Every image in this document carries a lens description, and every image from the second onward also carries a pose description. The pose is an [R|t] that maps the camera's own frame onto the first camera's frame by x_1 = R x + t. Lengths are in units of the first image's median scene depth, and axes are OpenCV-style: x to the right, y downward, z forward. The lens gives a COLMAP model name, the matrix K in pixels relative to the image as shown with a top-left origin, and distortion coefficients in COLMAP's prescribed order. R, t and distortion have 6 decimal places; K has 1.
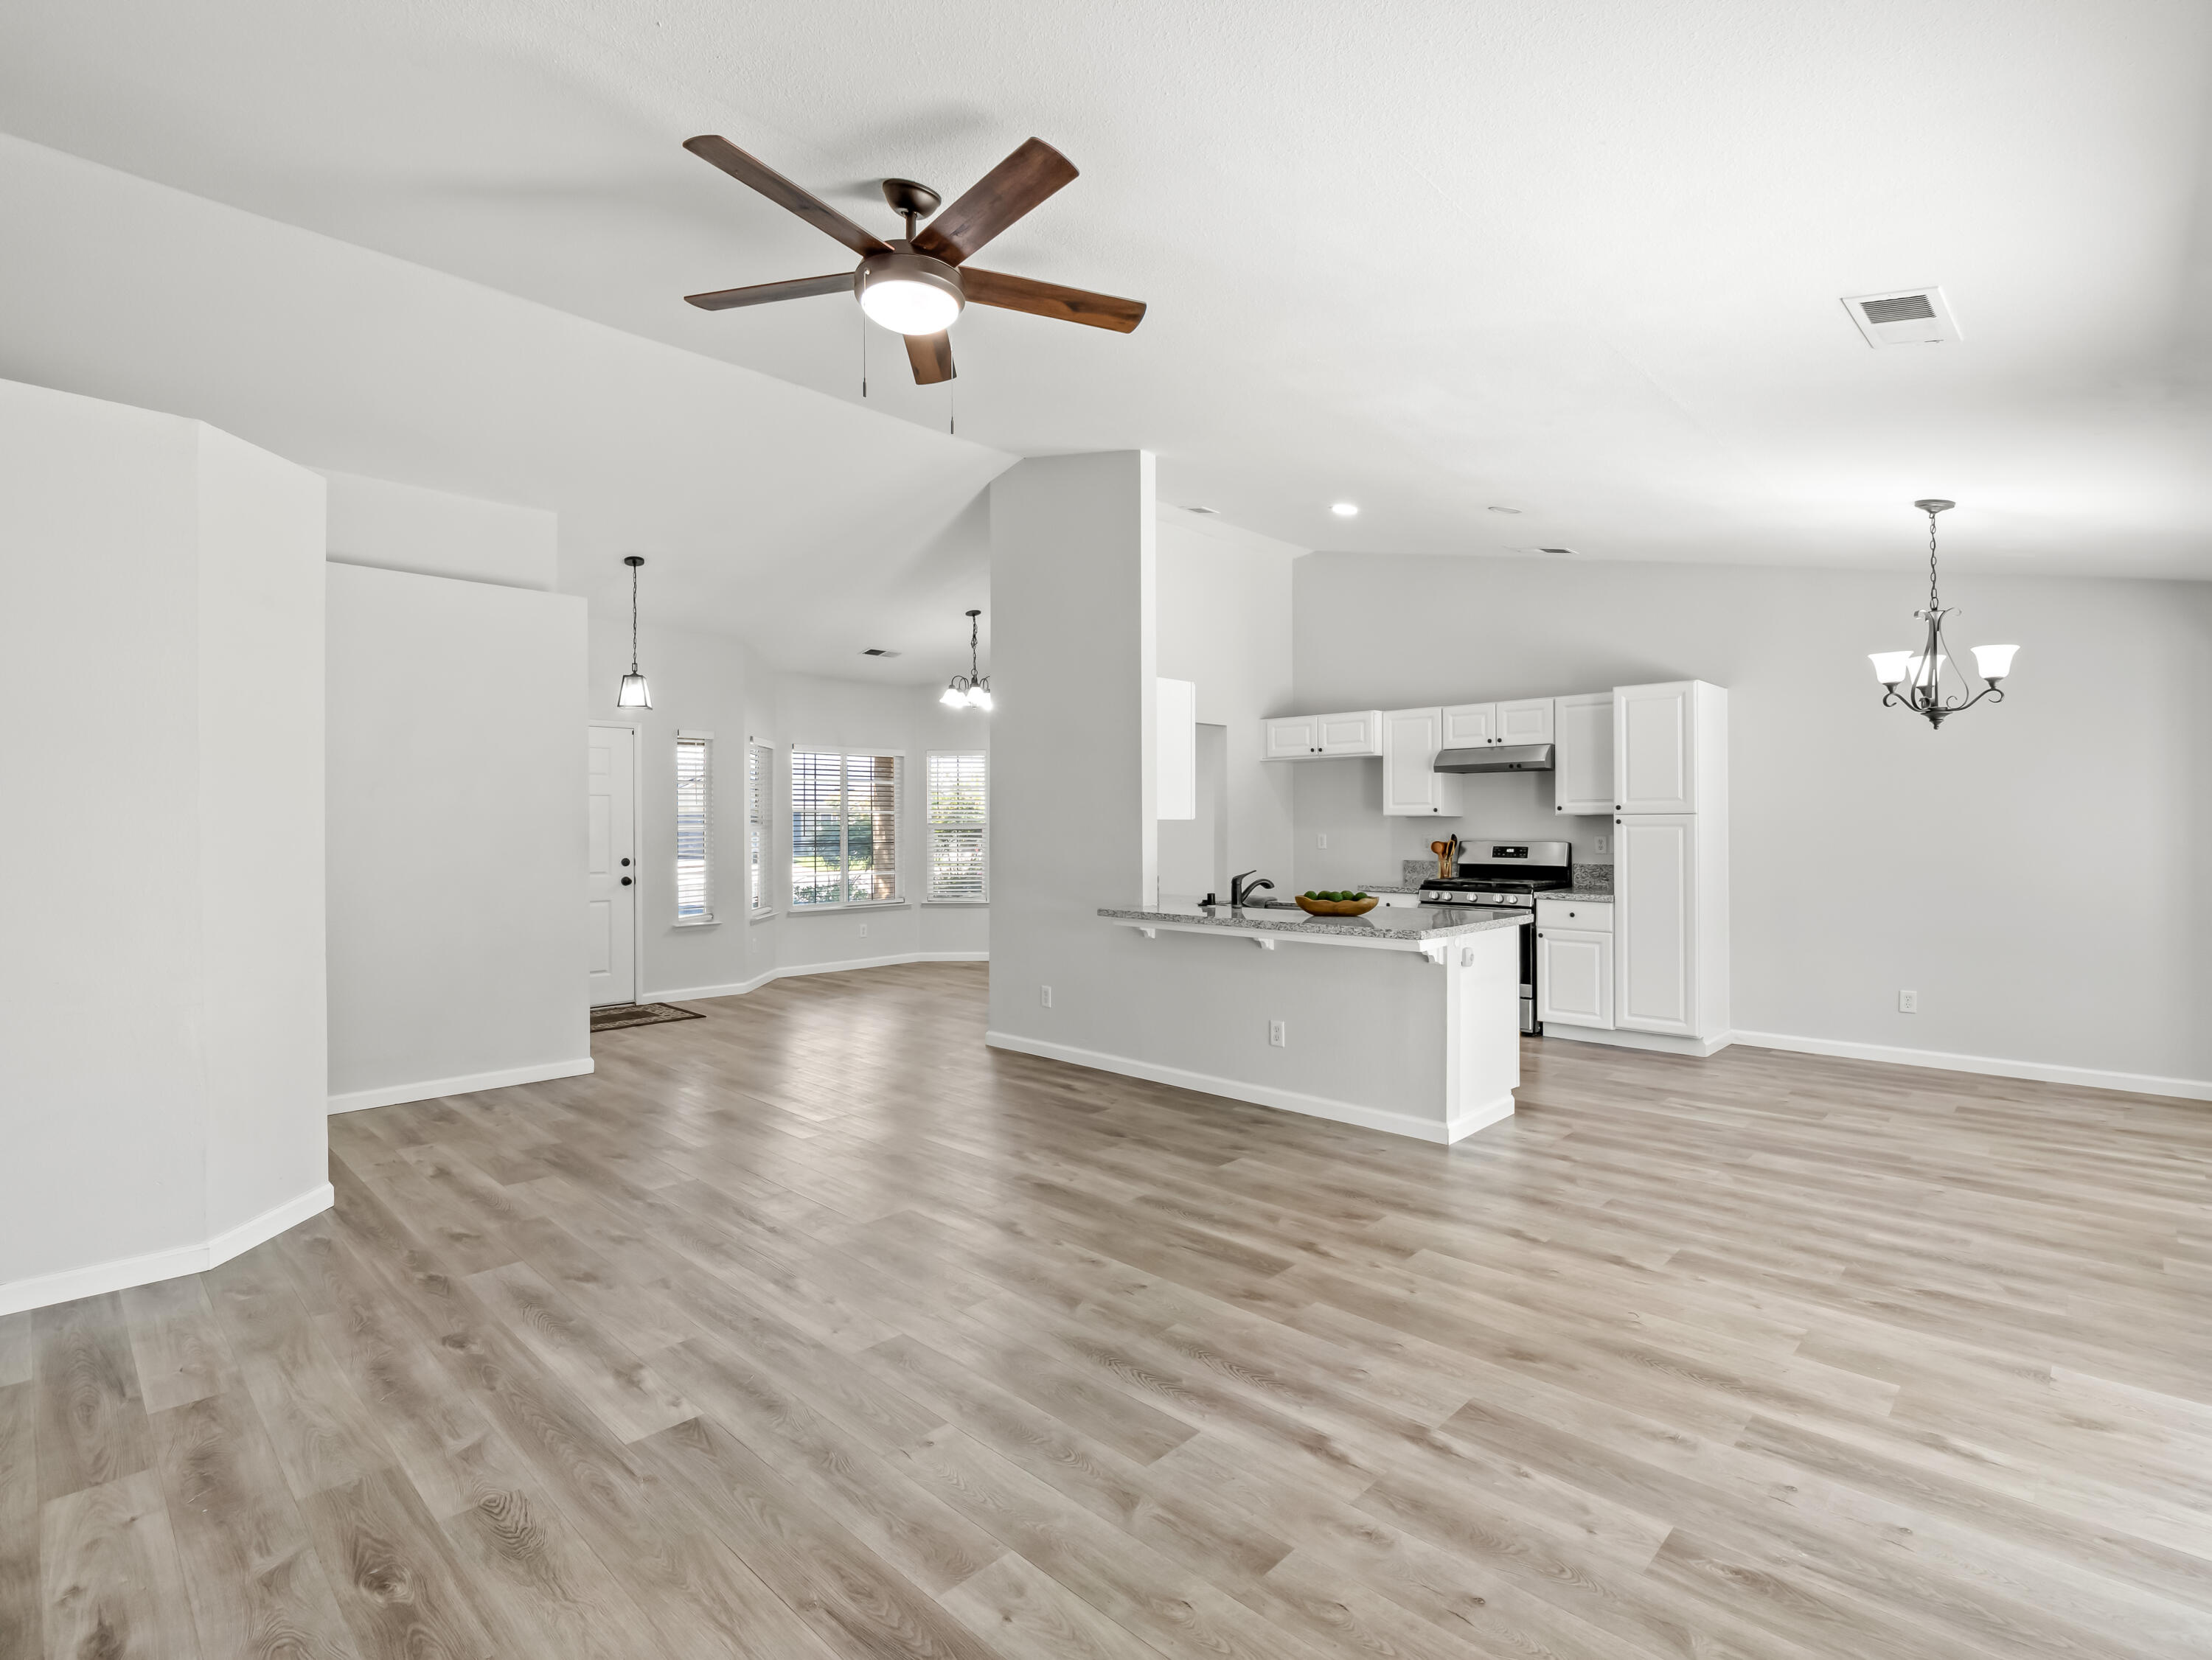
lens RADIAL K [[1058.3, 0, 1106.0], [0, 1058.3, 830.0], [0, 0, 1]] dist [-0.005231, -0.000447]
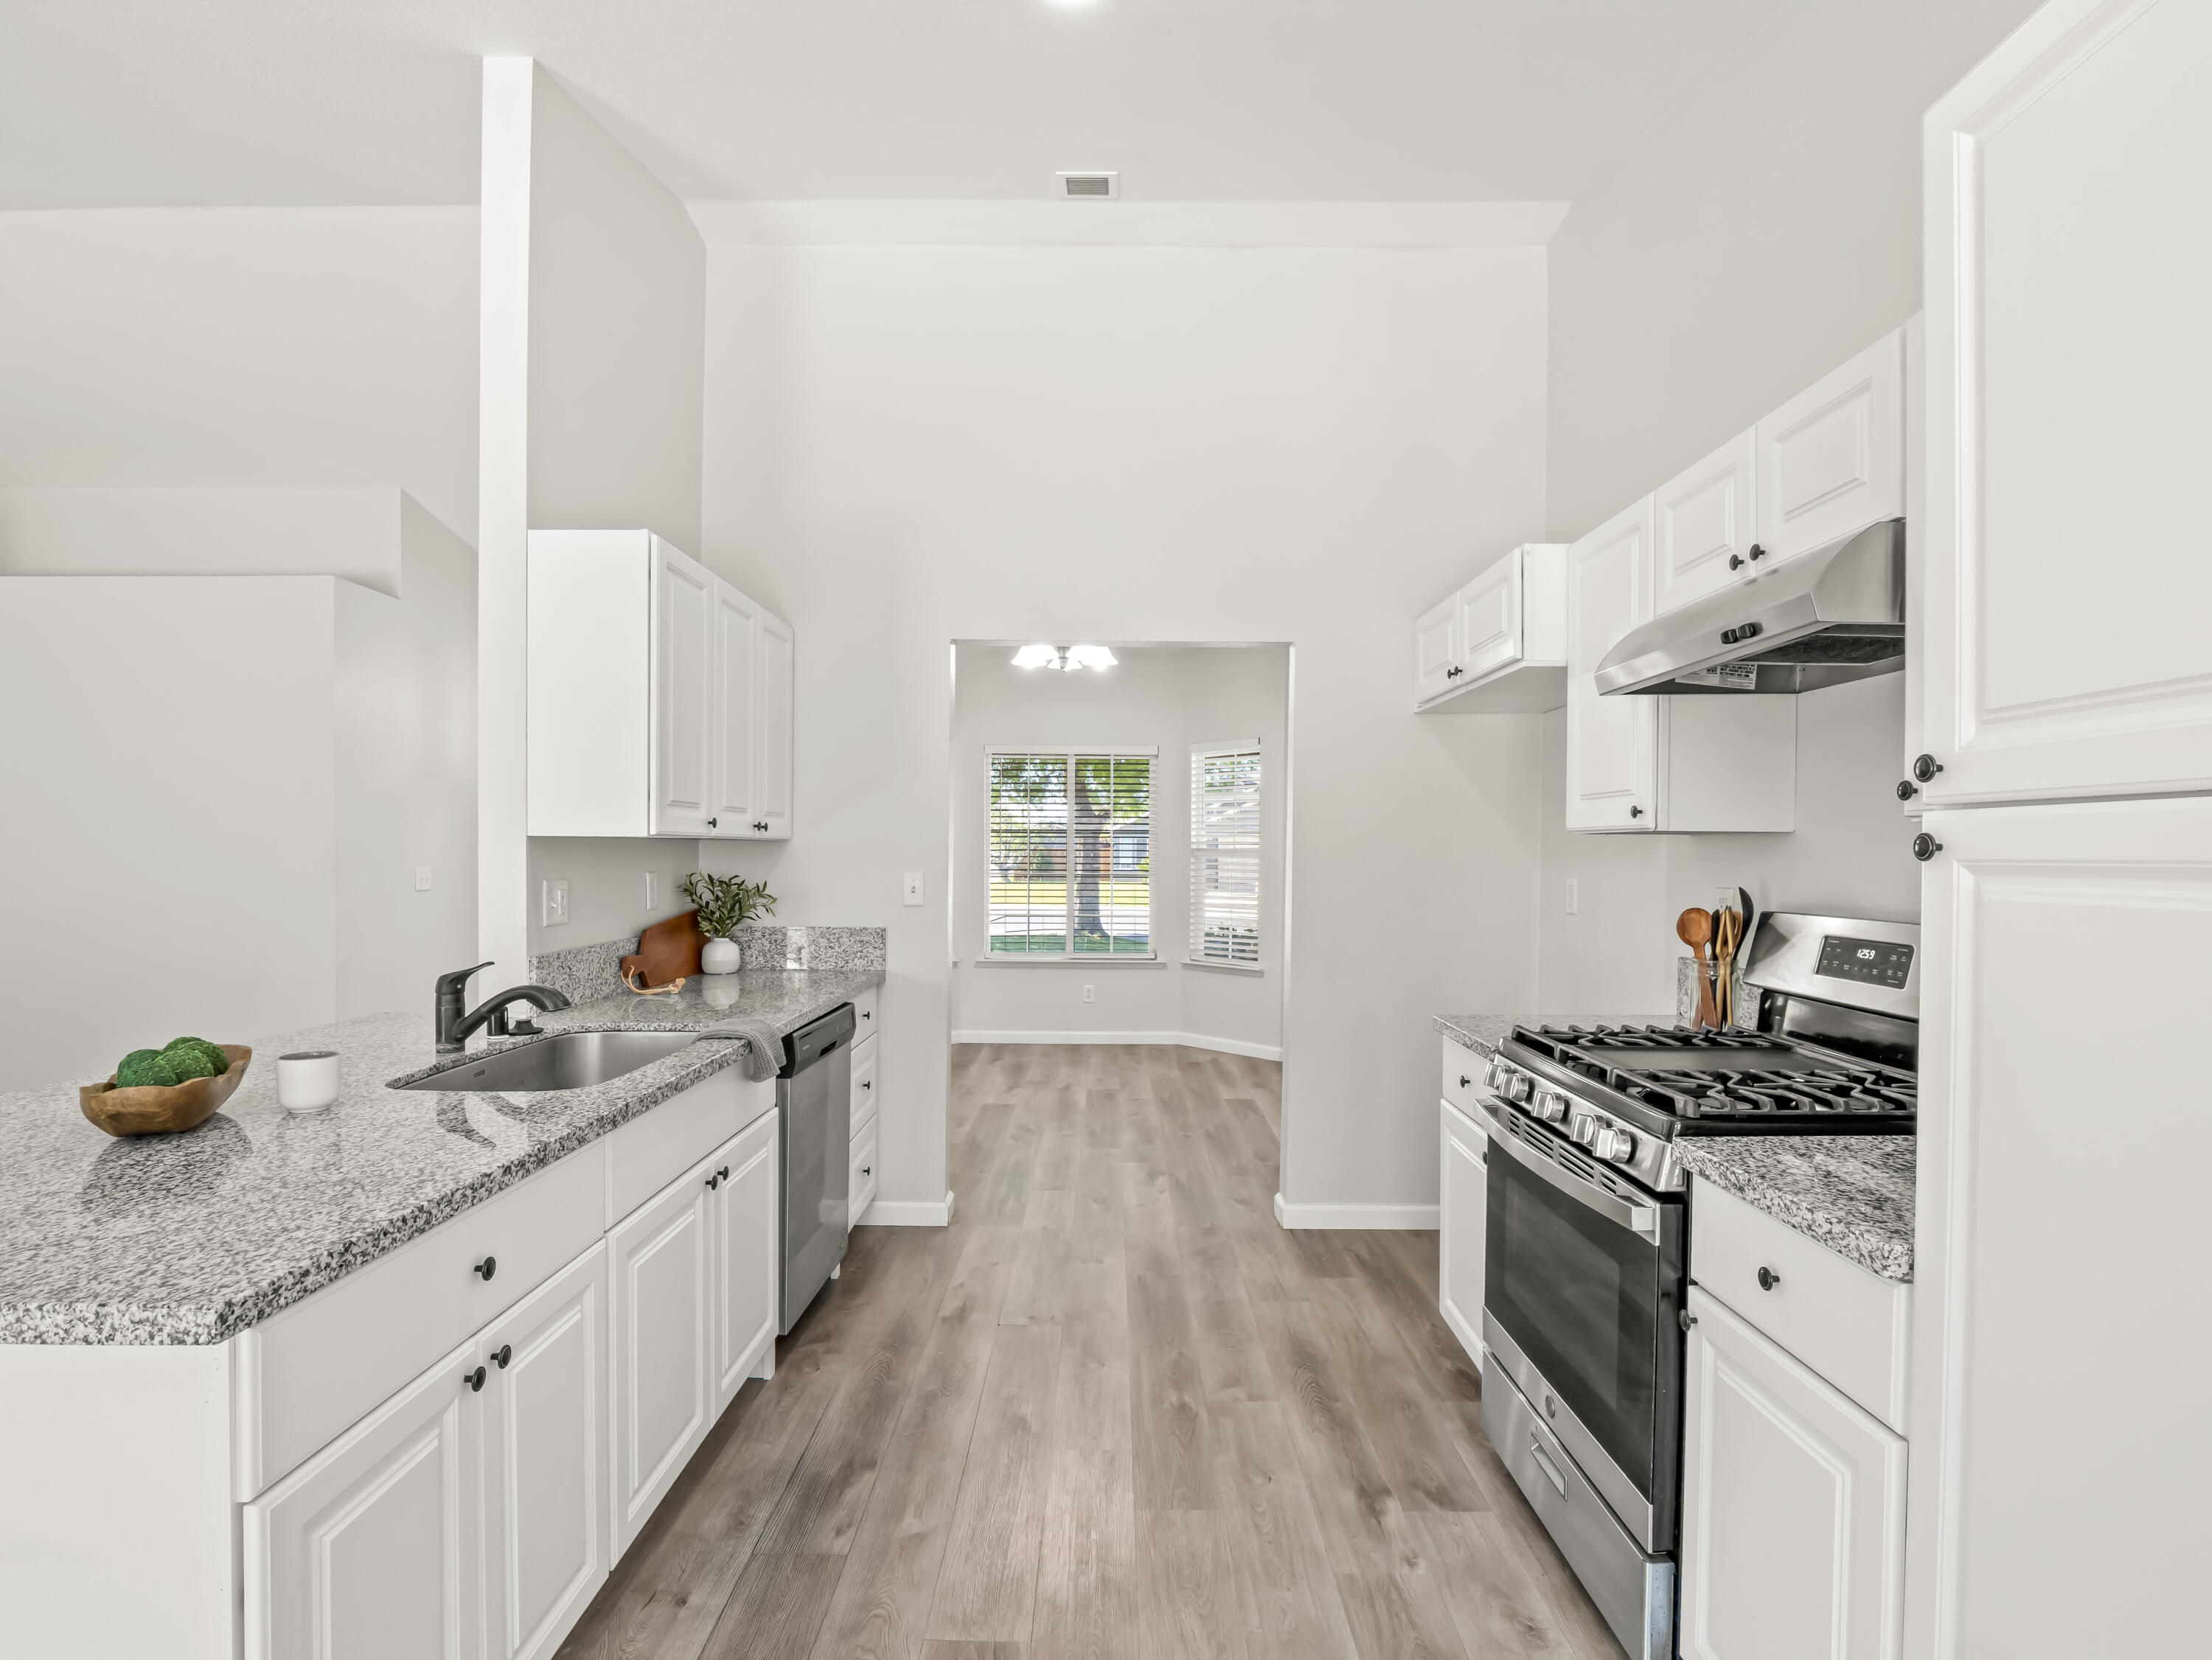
lens RADIAL K [[1092.9, 0, 1108.0], [0, 1092.9, 864.0], [0, 0, 1]] dist [-0.001537, -0.000118]
pose [[0.693251, 0.016206, -0.720514, 0.516873], [-0.012797, 0.999866, 0.010176, -0.004901], [0.720583, 0.002166, 0.693365, 0.763450]]
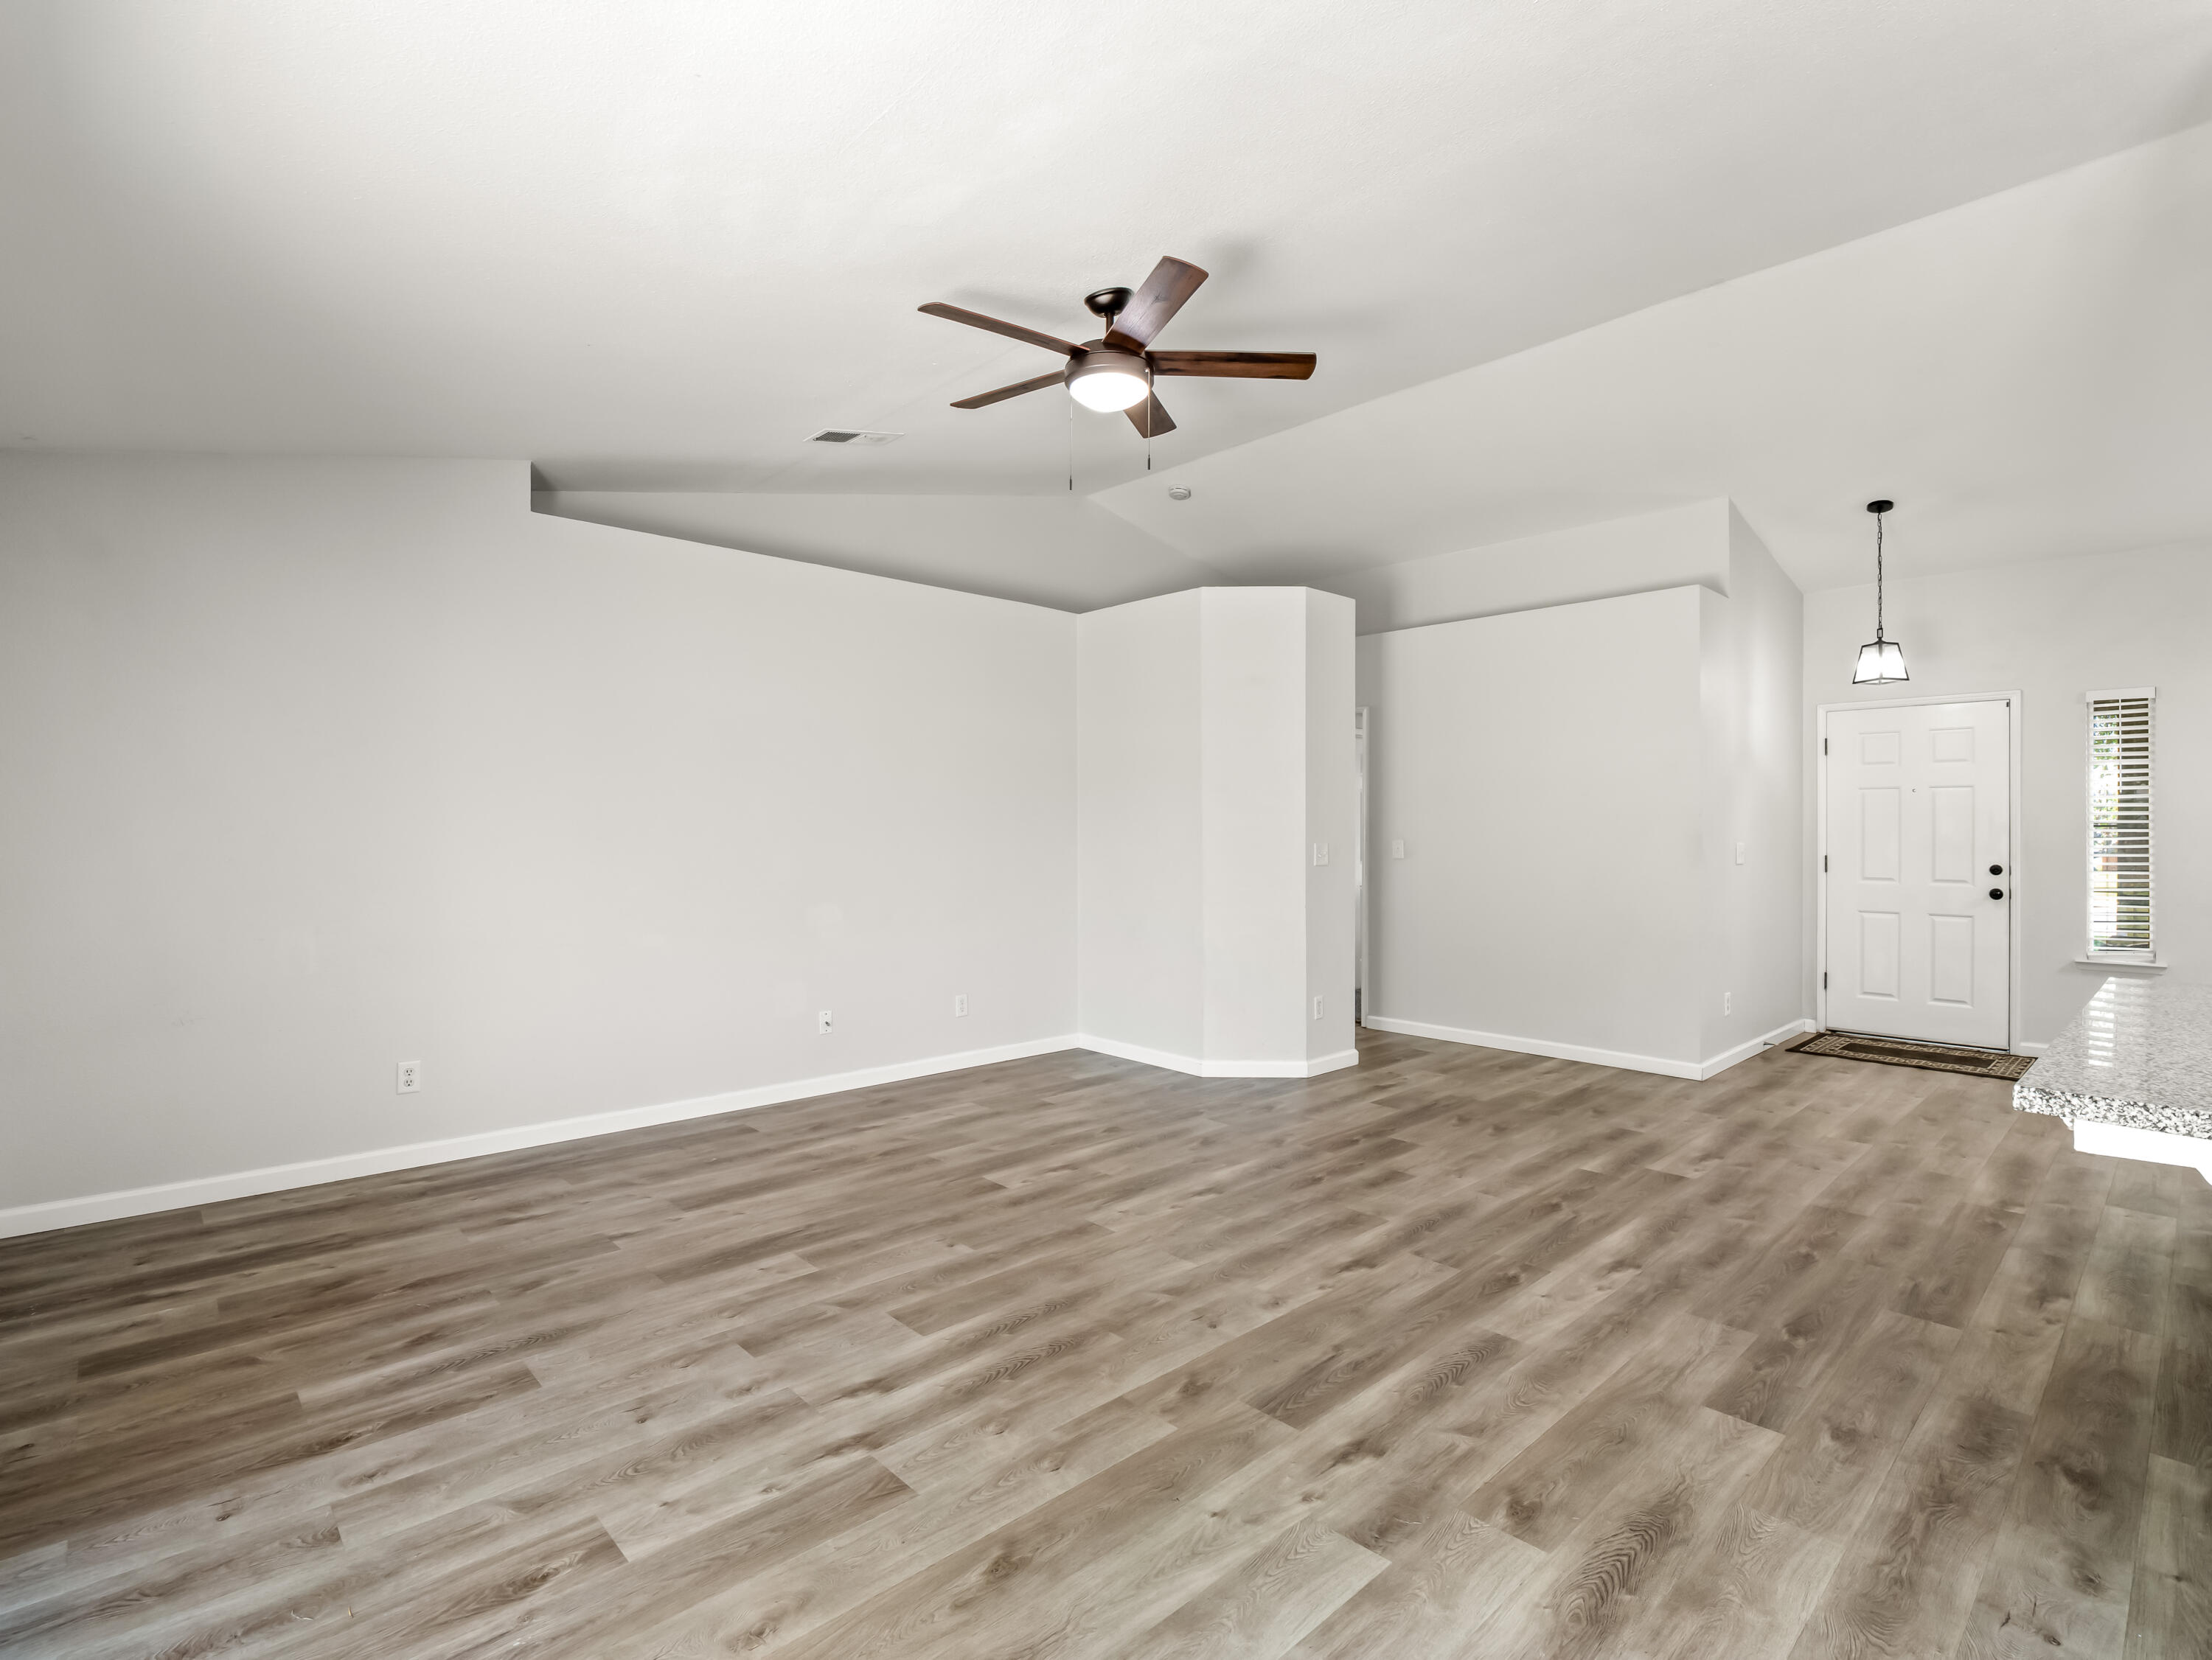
lens RADIAL K [[1068.7, 0, 1106.0], [0, 1068.7, 830.0], [0, 0, 1]] dist [-0.000355, 0.000031]
pose [[-0.047216, 0.001129, -0.998884, 0.460791], [-0.005870, 0.999982, 0.001408, 0.004377], [0.998867, 0.005930, -0.047209, 0.461832]]
